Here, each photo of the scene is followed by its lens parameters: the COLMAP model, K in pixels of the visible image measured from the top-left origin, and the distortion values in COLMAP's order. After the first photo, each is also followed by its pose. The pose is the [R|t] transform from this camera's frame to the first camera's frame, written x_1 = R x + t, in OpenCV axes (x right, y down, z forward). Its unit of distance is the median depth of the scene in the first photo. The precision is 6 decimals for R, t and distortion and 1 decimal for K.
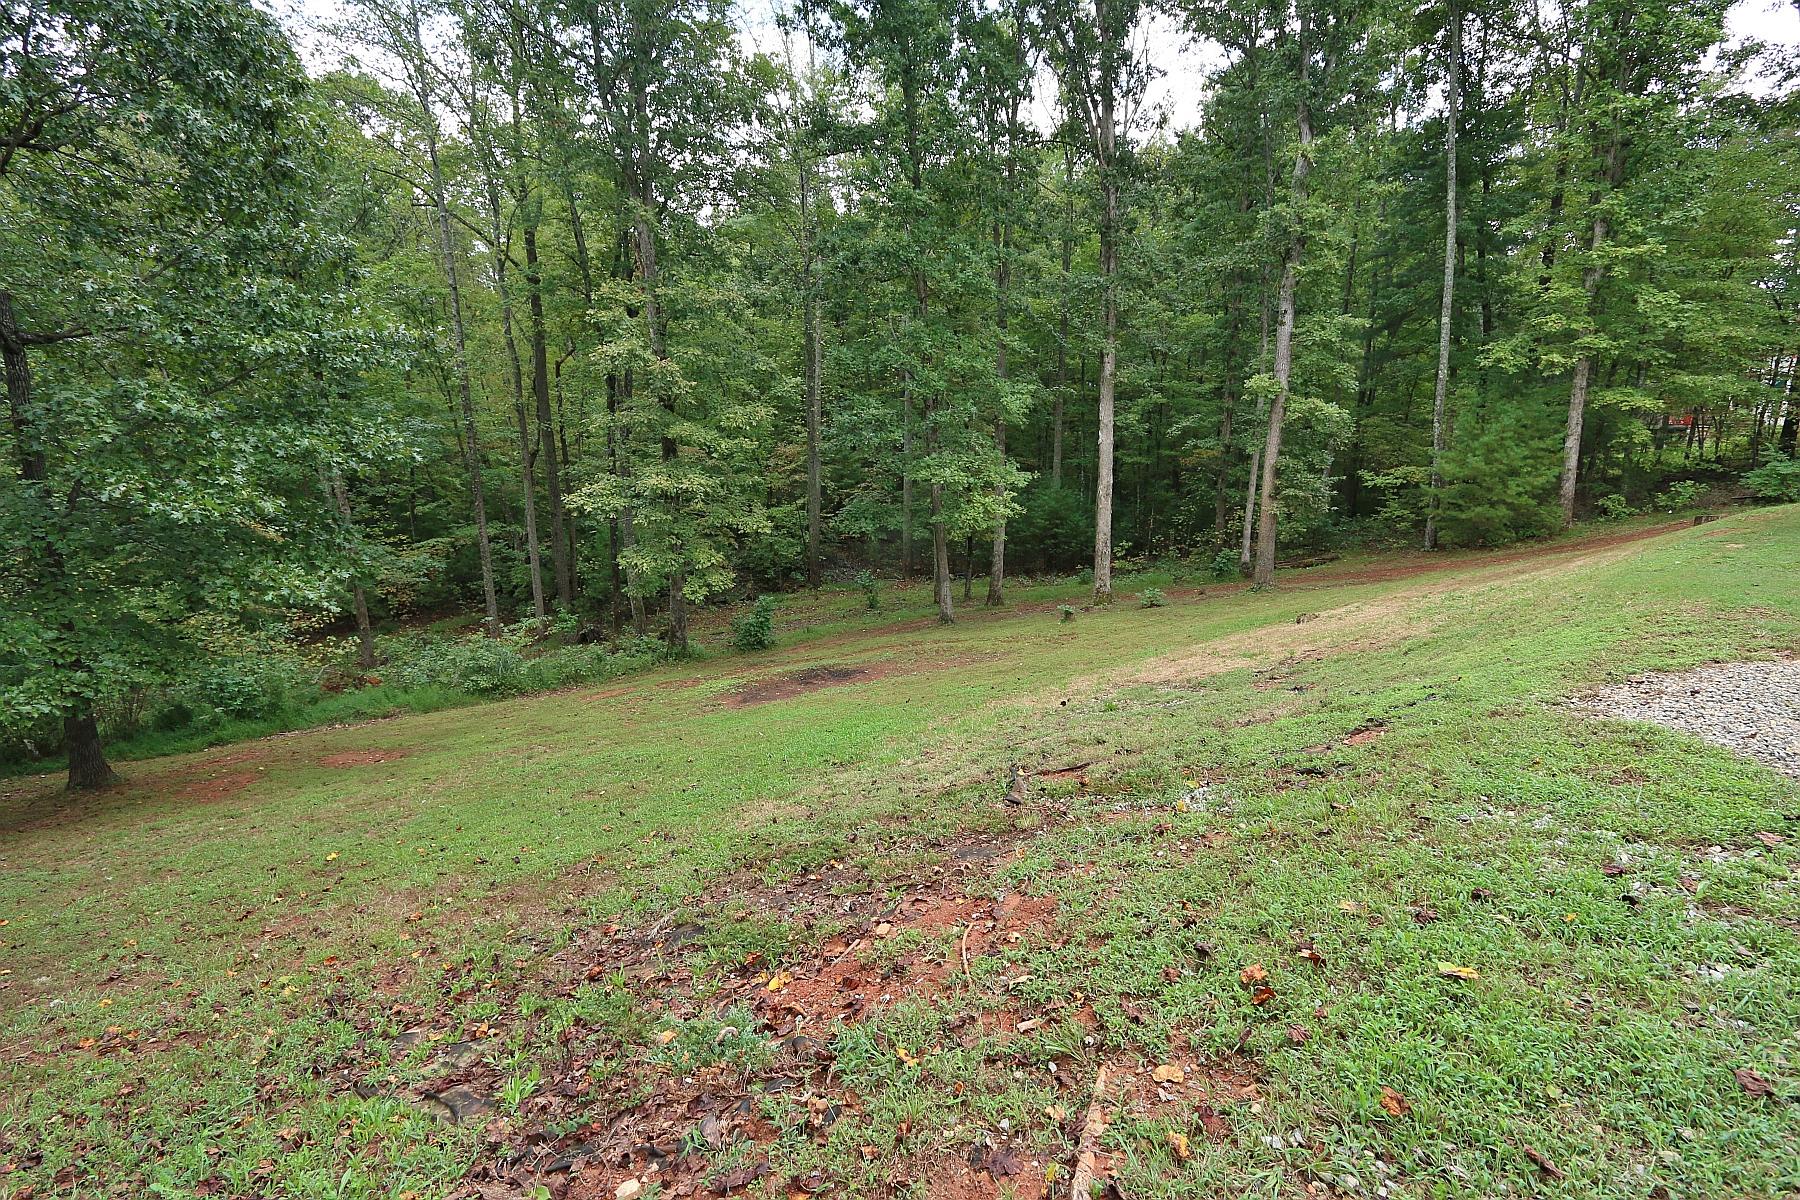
lens RADIAL K [[826.2, 0, 900.2], [0, 826.2, 607.3], [0, 0, 1]] dist [-0.019193, 0.003585]
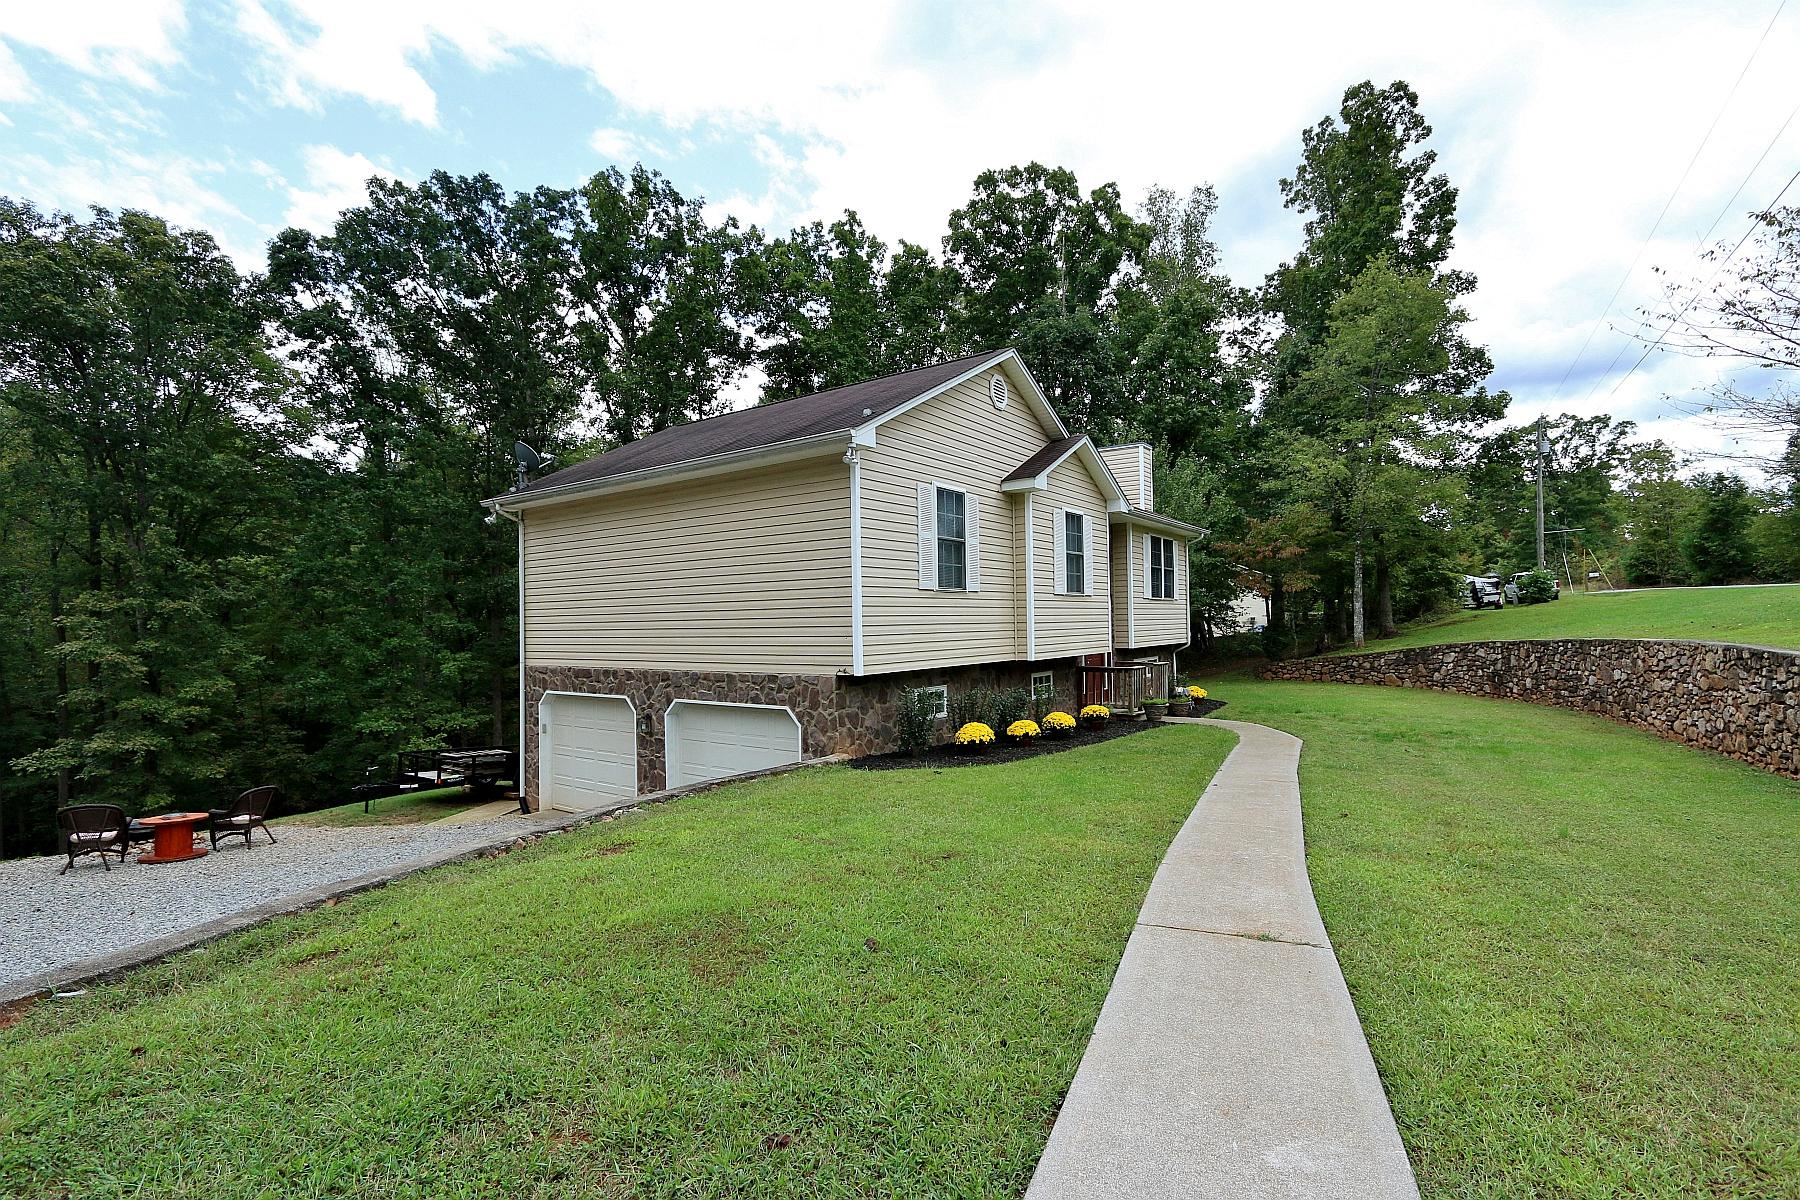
lens RADIAL K [[826.2, 0, 897.9], [0, 826.2, 604.7], [0, 0, 1]] dist [-0.019193, 0.003585]
pose [[0.967666, -0.016613, 0.251688, 0.530674], [0.078476, 0.968136, -0.237813, 0.032240], [-0.239717, 0.249875, 0.938135, -0.489678]]
